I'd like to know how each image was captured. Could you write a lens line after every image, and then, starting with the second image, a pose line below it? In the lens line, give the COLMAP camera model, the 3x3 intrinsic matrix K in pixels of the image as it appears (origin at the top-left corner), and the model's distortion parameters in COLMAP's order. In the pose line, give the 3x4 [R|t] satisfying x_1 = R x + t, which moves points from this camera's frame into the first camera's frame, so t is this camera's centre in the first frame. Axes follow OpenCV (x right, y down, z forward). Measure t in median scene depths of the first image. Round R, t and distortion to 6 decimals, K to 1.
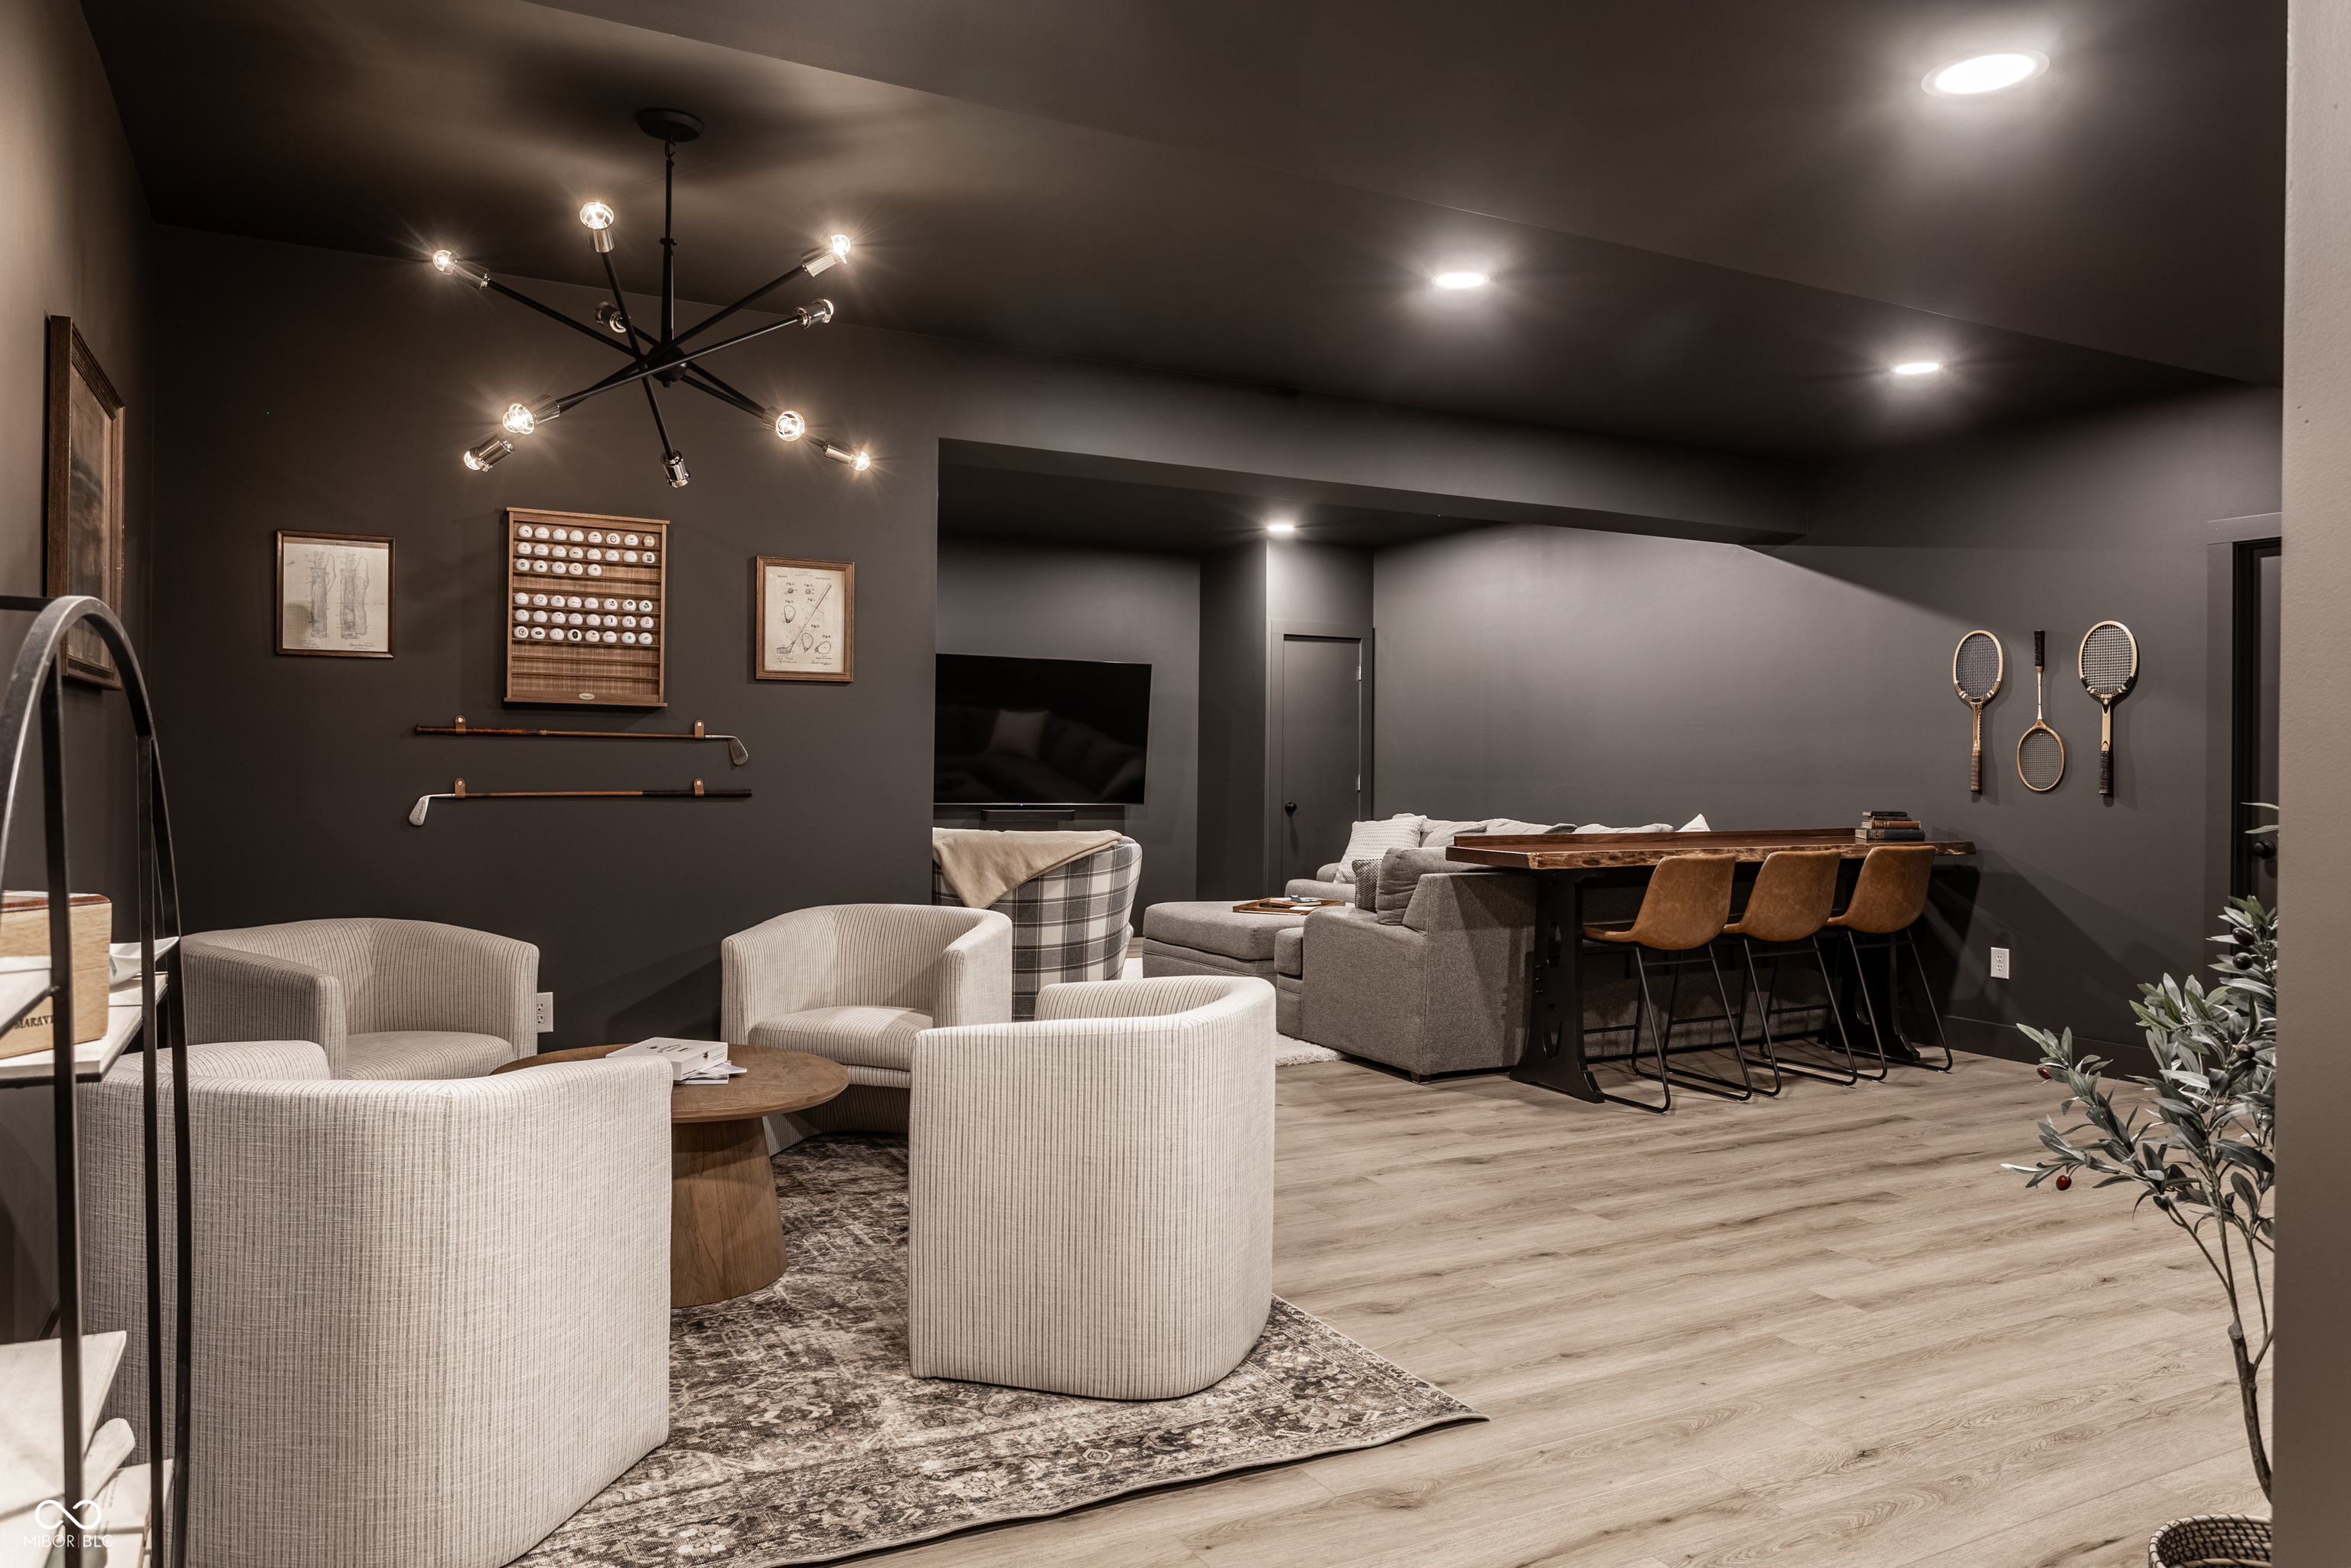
lens RADIAL K [[1570.6, 0, 1175.5], [0, 1570.6, 784.0], [0, 0, 1]] dist [0.001403, 0.000331]
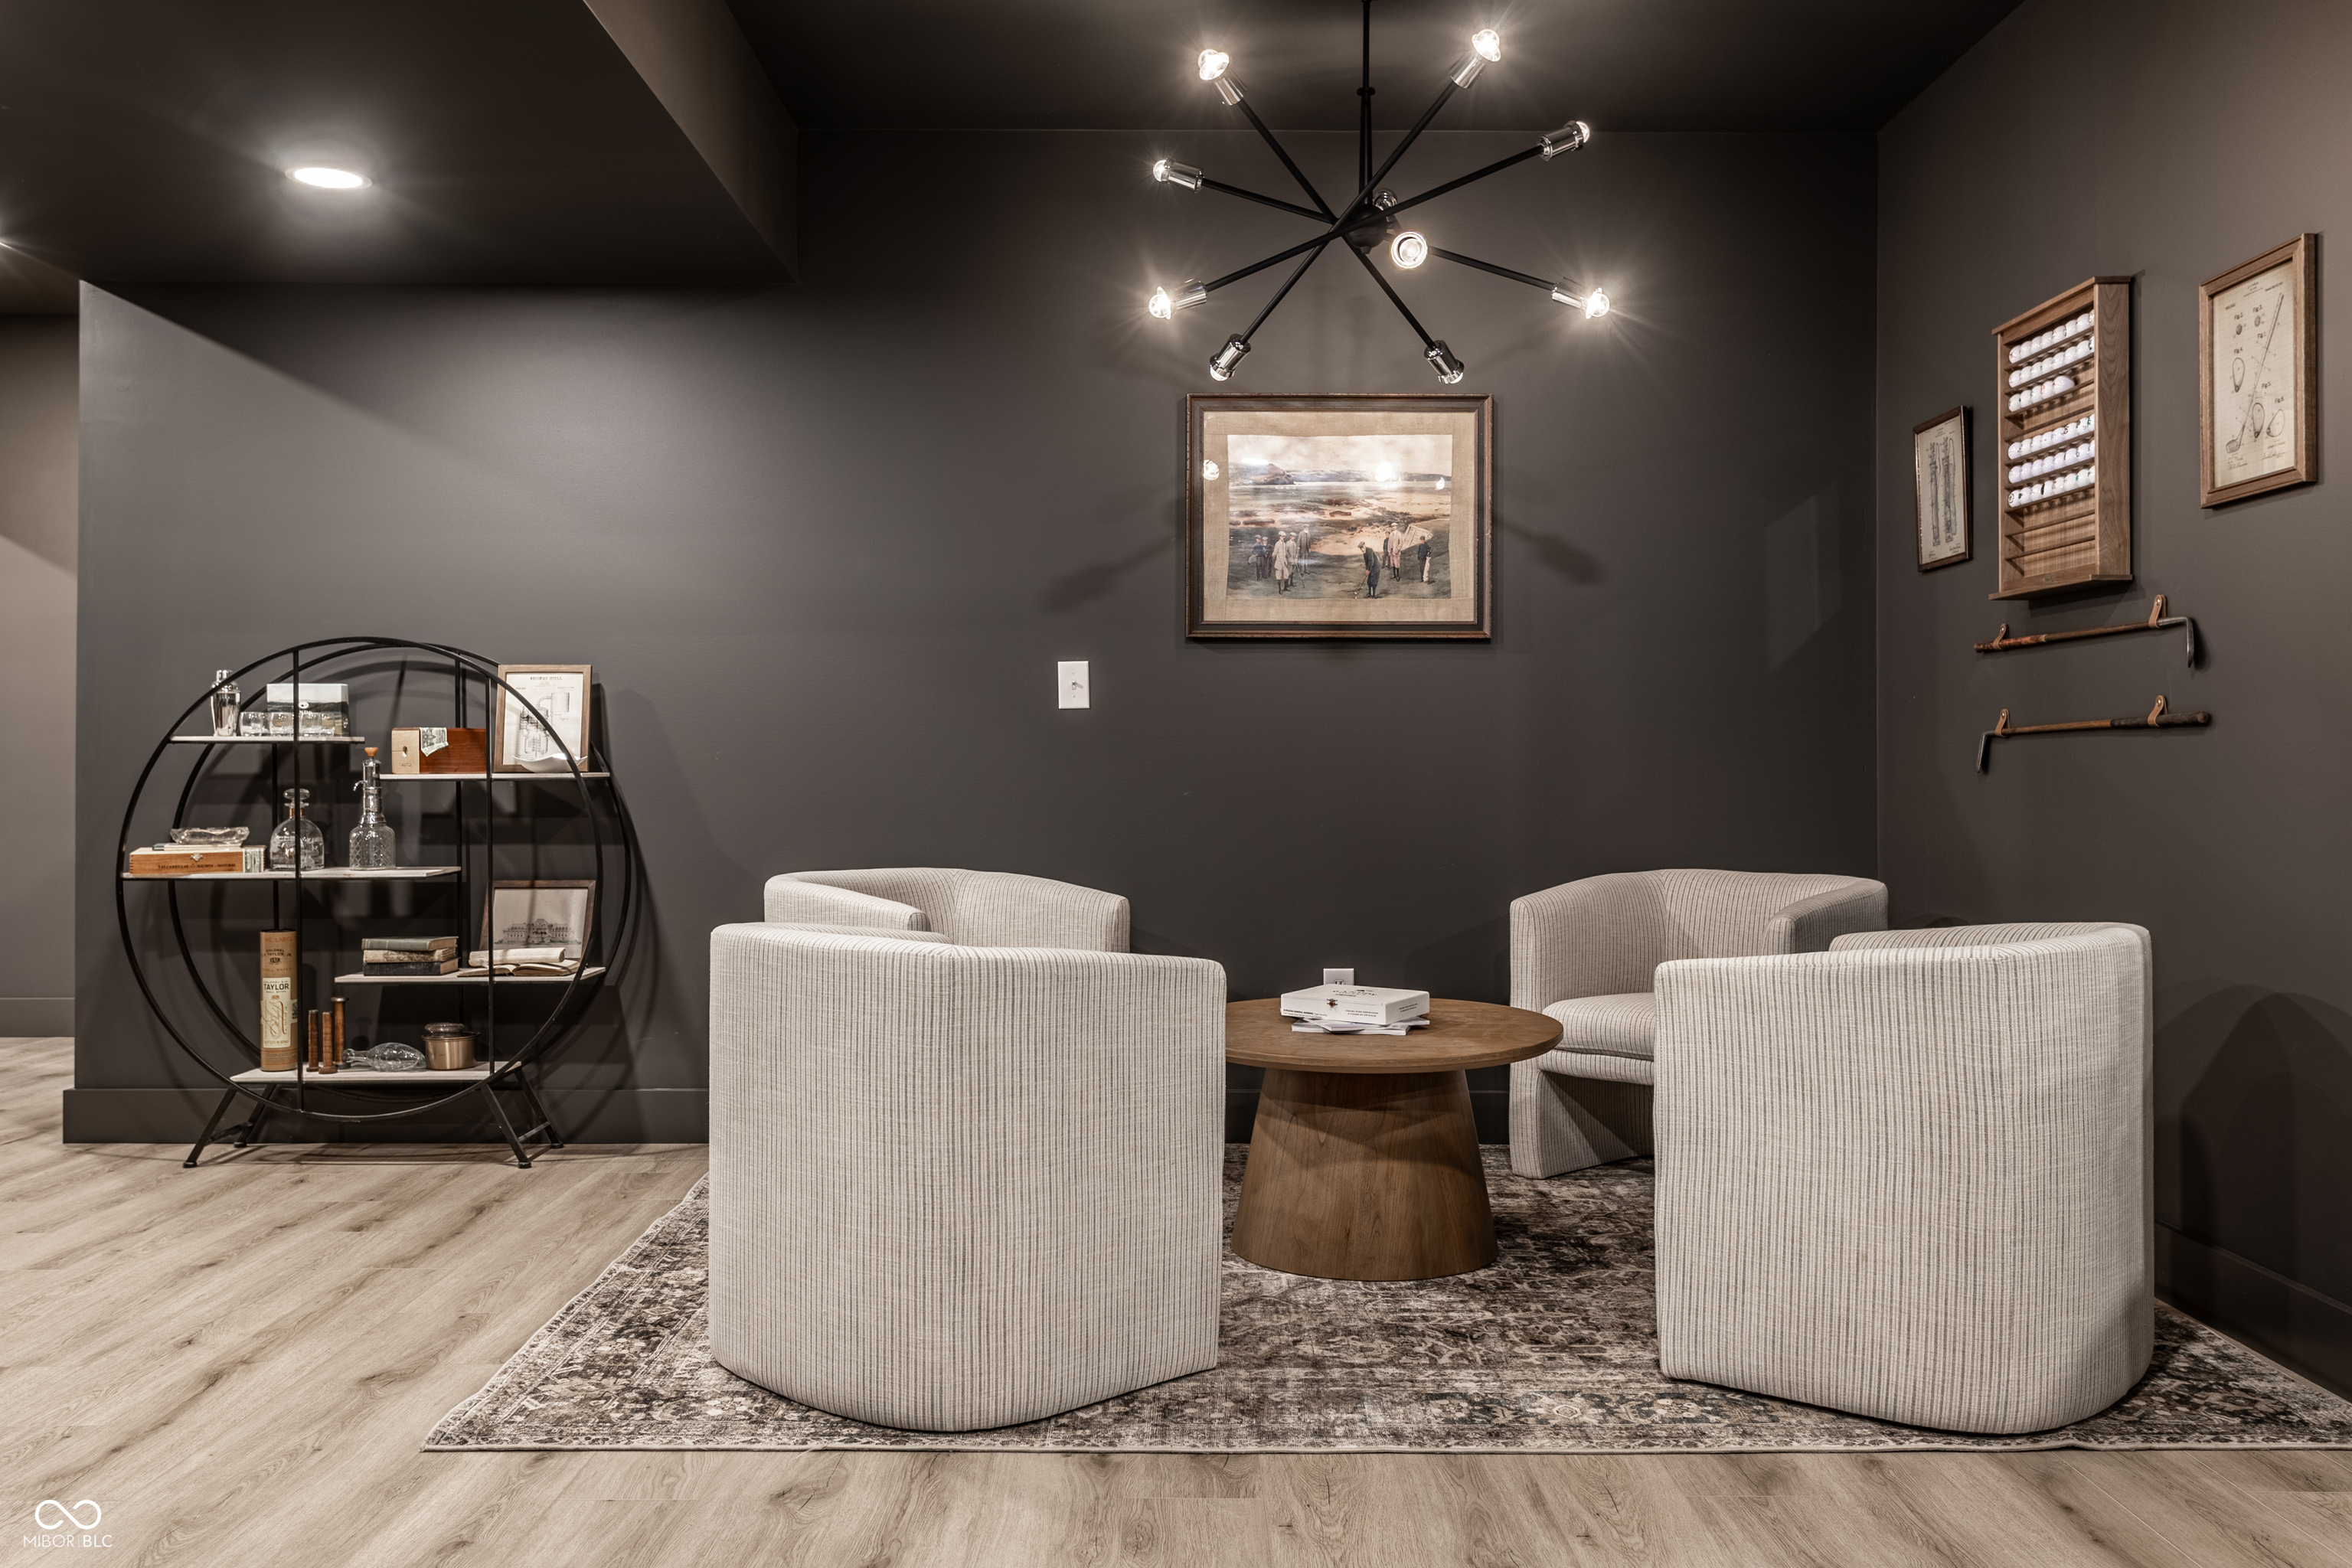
lens RADIAL K [[1997.3, 0, 1176.0], [0, 1997.3, 784.0], [0, 0, 1]] dist [0.005411, -0.003048]
pose [[-0.464648, -0.009198, -0.885448, 0.841622], [-0.021836, 0.999761, 0.001073, 0.058774], [0.885226, 0.019833, -0.464738, 1.655516]]
